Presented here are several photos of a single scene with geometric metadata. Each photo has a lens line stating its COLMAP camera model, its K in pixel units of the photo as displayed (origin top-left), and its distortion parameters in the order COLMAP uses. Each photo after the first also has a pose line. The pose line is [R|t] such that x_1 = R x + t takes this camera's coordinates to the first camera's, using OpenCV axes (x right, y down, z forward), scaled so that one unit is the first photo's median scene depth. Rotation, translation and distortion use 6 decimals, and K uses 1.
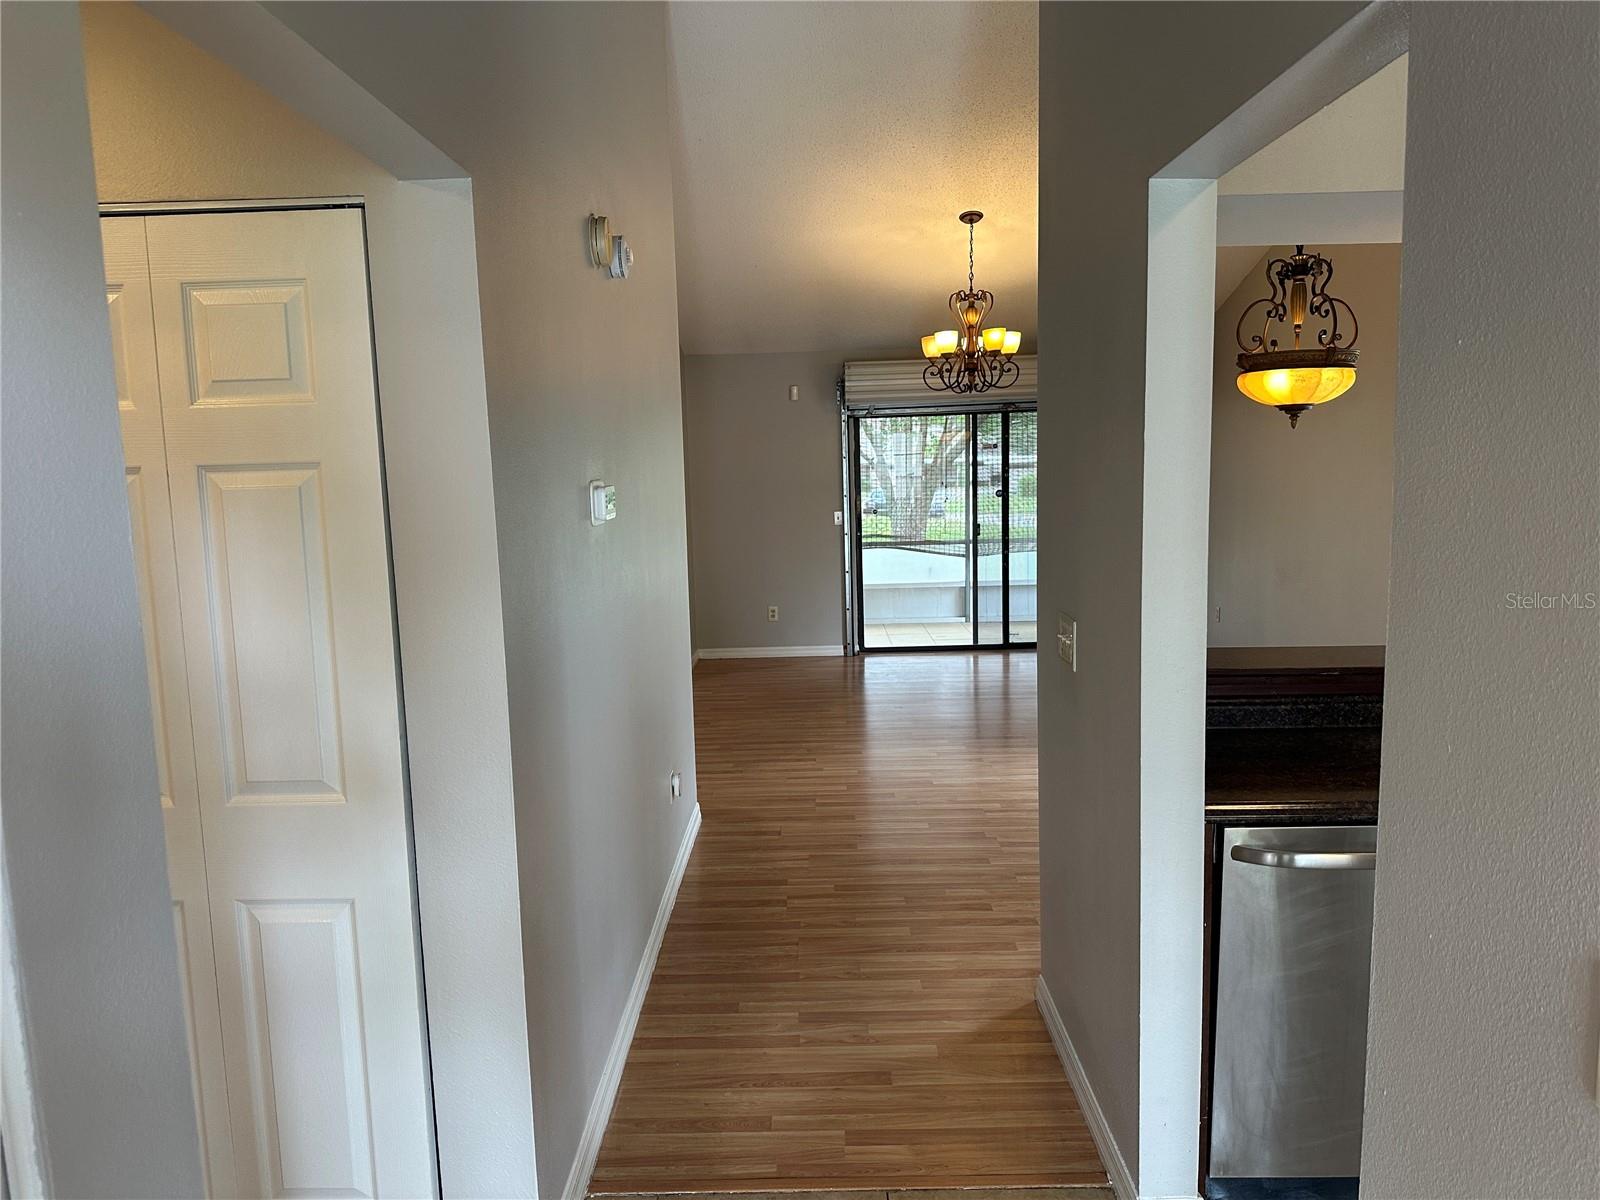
lens RADIAL K [[1126.5, 0, 784.6], [0, 1126.5, 607.6], [0, 0, 1]] dist [0.051766, -0.056033]
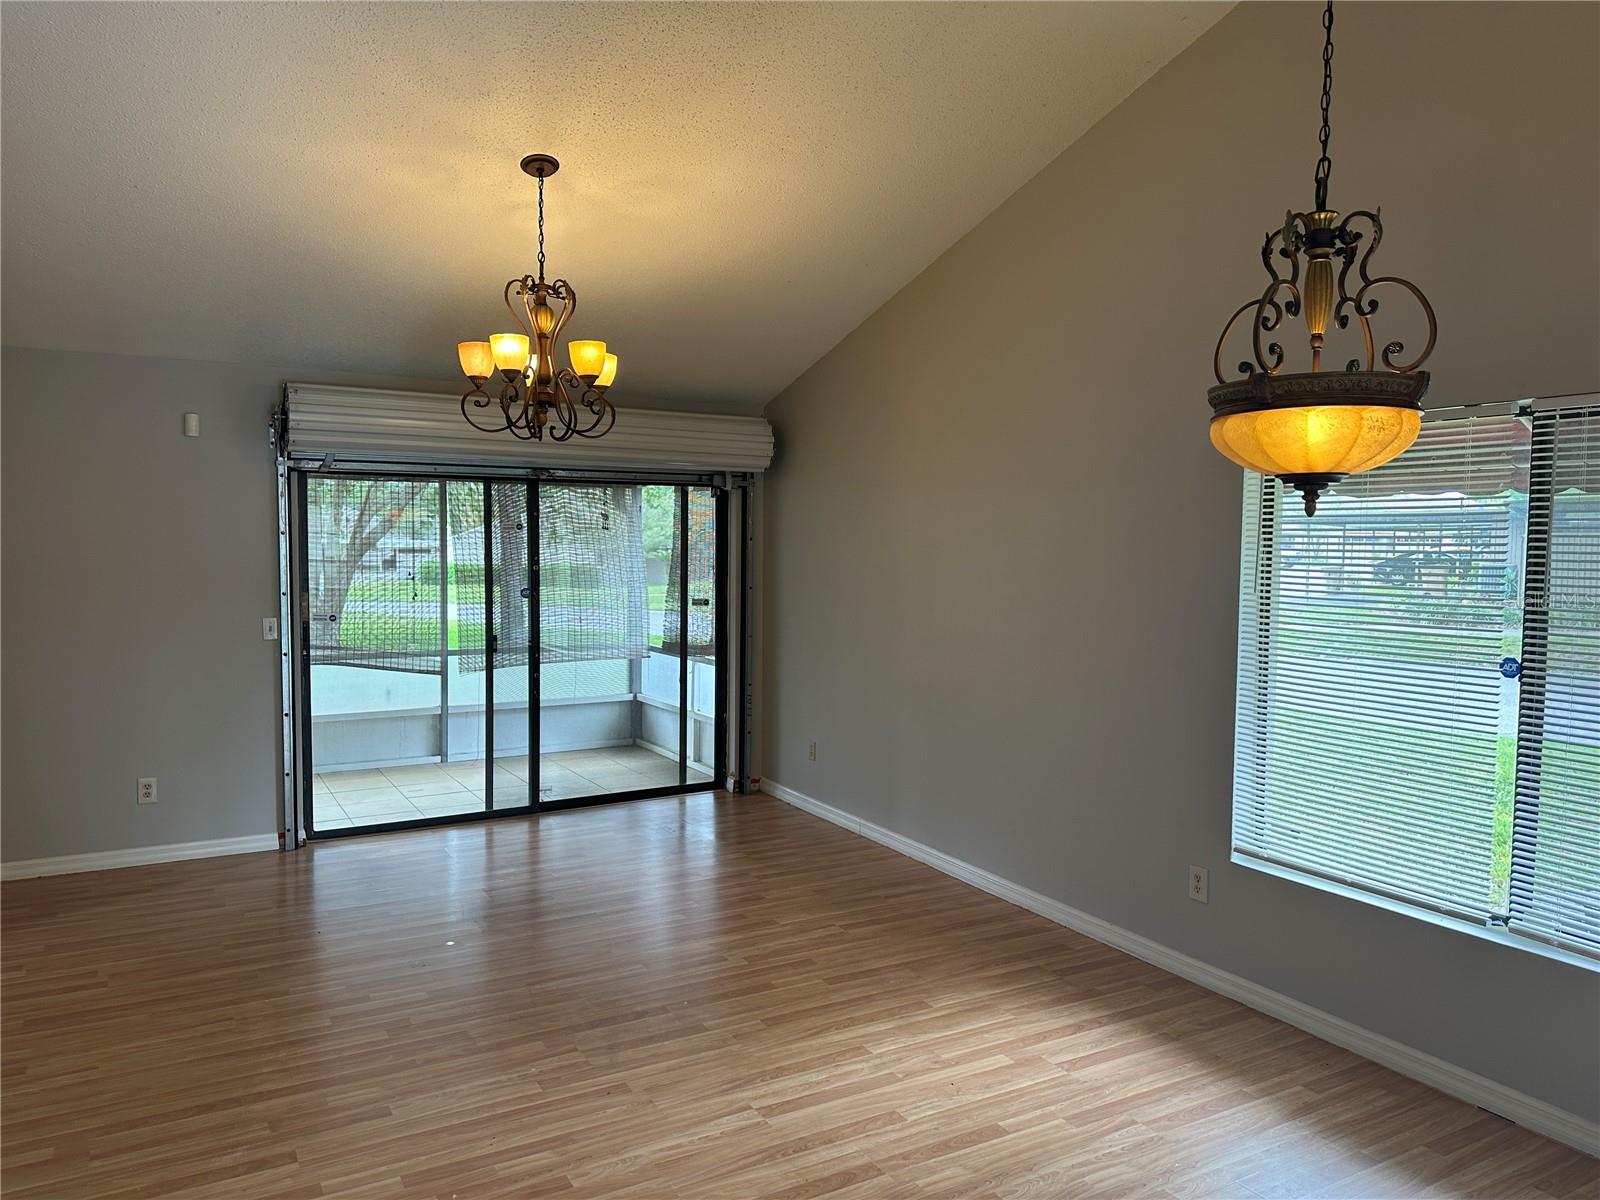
lens RADIAL K [[1126.5, 0, 808.7], [0, 1126.5, 599.5], [0, 0, 1]] dist [0.051766, -0.056033]
pose [[0.851914, 0.008497, 0.523612, -0.030612], [0.035140, 0.996687, -0.073346, -0.041520], [-0.522501, 0.080885, 0.848793, 0.328225]]
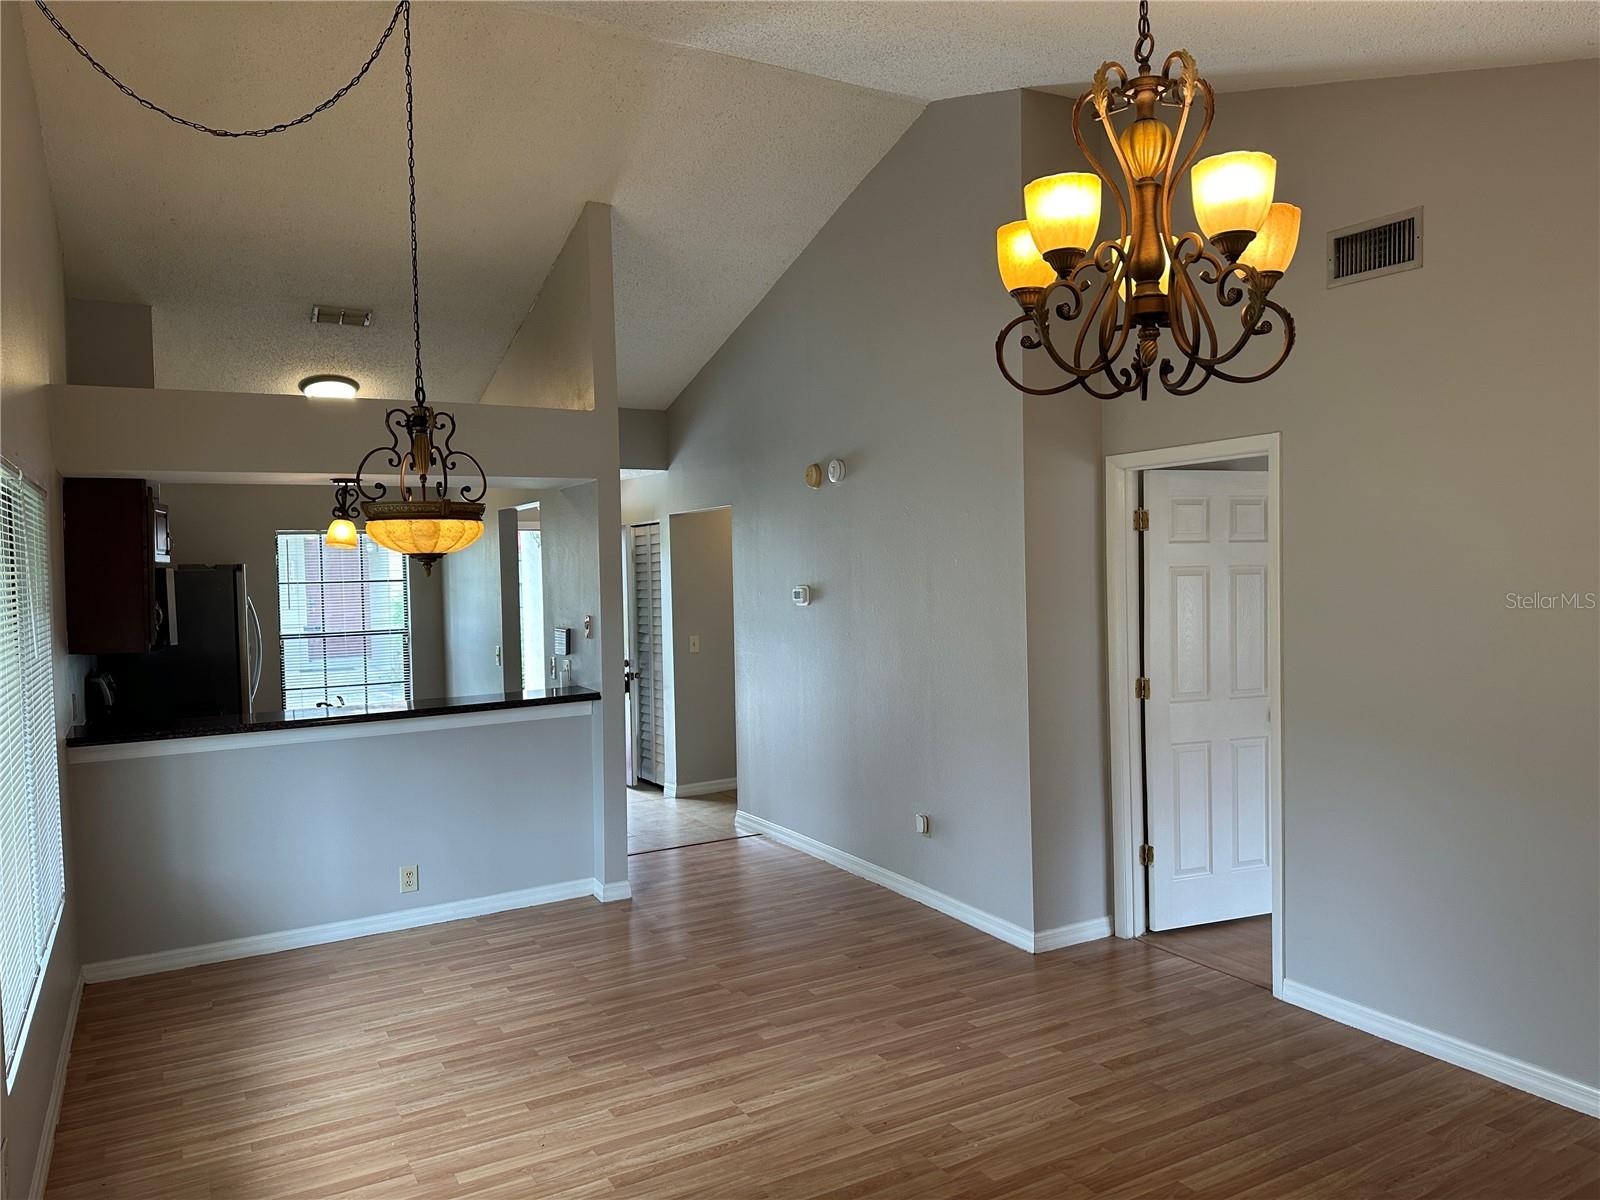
lens RADIAL K [[1126.5, 0, 791.8], [0, 1126.5, 600.7], [0, 0, 1]] dist [0.051766, -0.056033]
pose [[-0.862747, 0.065004, -0.501440, 0.336445], [-0.018522, 0.986974, 0.159813, -0.150758], [0.505297, 0.147166, -0.850304, 1.009870]]
